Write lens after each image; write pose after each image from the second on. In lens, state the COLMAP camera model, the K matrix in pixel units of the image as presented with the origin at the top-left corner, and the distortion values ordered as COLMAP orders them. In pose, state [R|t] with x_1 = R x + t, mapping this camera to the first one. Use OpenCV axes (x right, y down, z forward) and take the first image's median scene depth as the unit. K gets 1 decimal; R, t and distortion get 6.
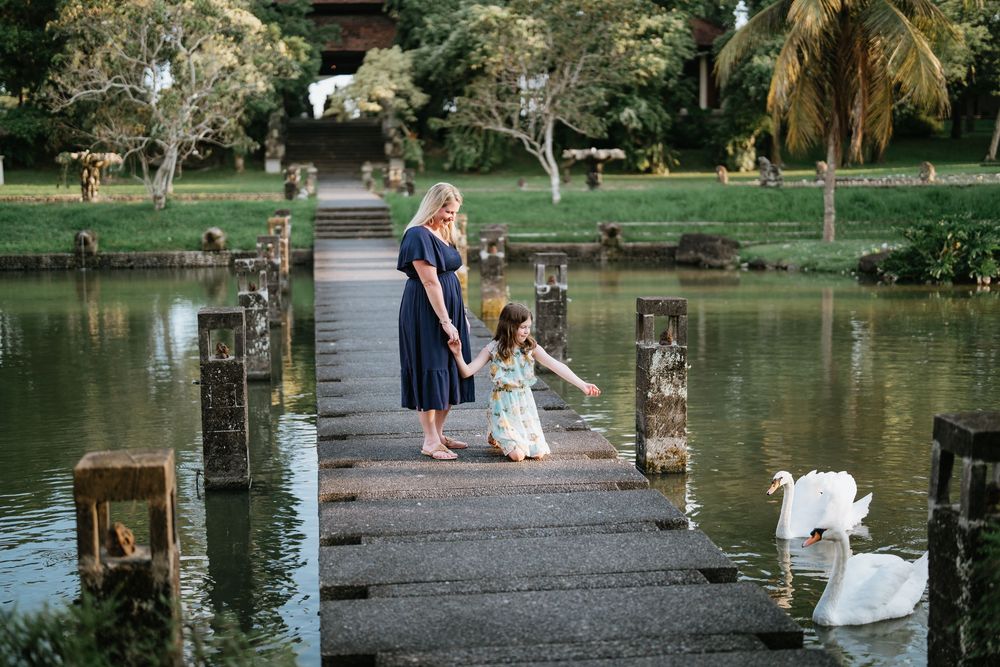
lens RADIAL K [[1451.3, 0, 500.0], [0, 1451.3, 333.5], [0, 0, 1]] dist [-0.147848, 1.129216]
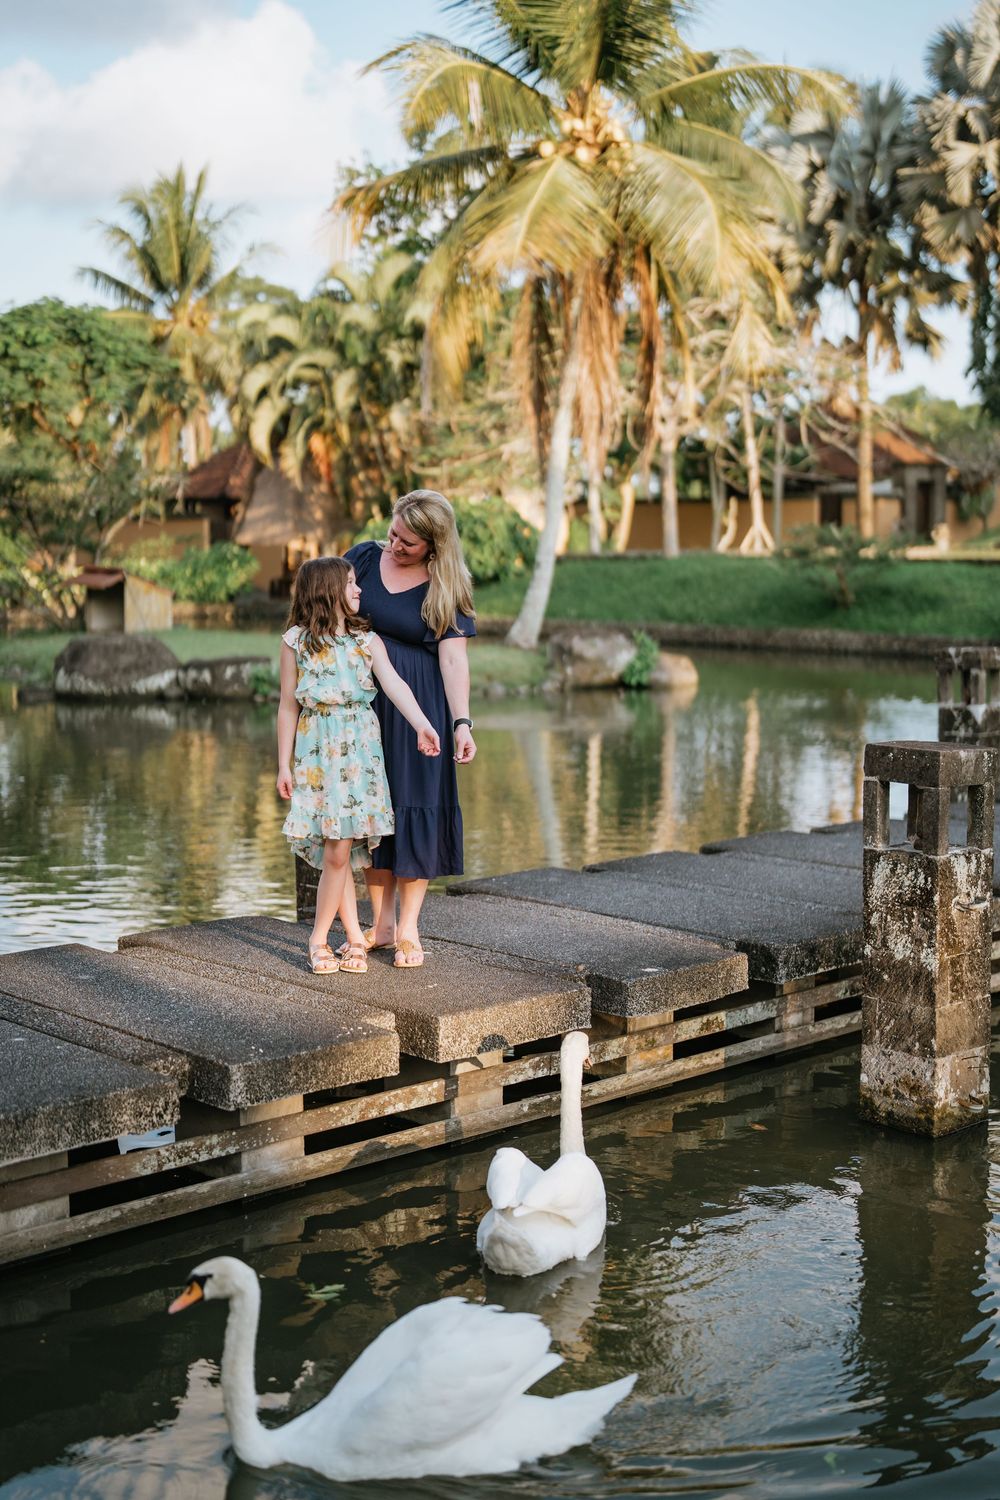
lens RADIAL K [[2113.0, 0, 500.0], [0, 2113.0, 750.0], [0, 0, 1]] dist [-0.126228, 0.919188]
pose [[0.546721, 0.089979, -0.832466, 0.229599], [-0.100776, 0.994053, 0.041260, -0.014380], [0.831228, 0.061335, 0.552537, 0.204714]]
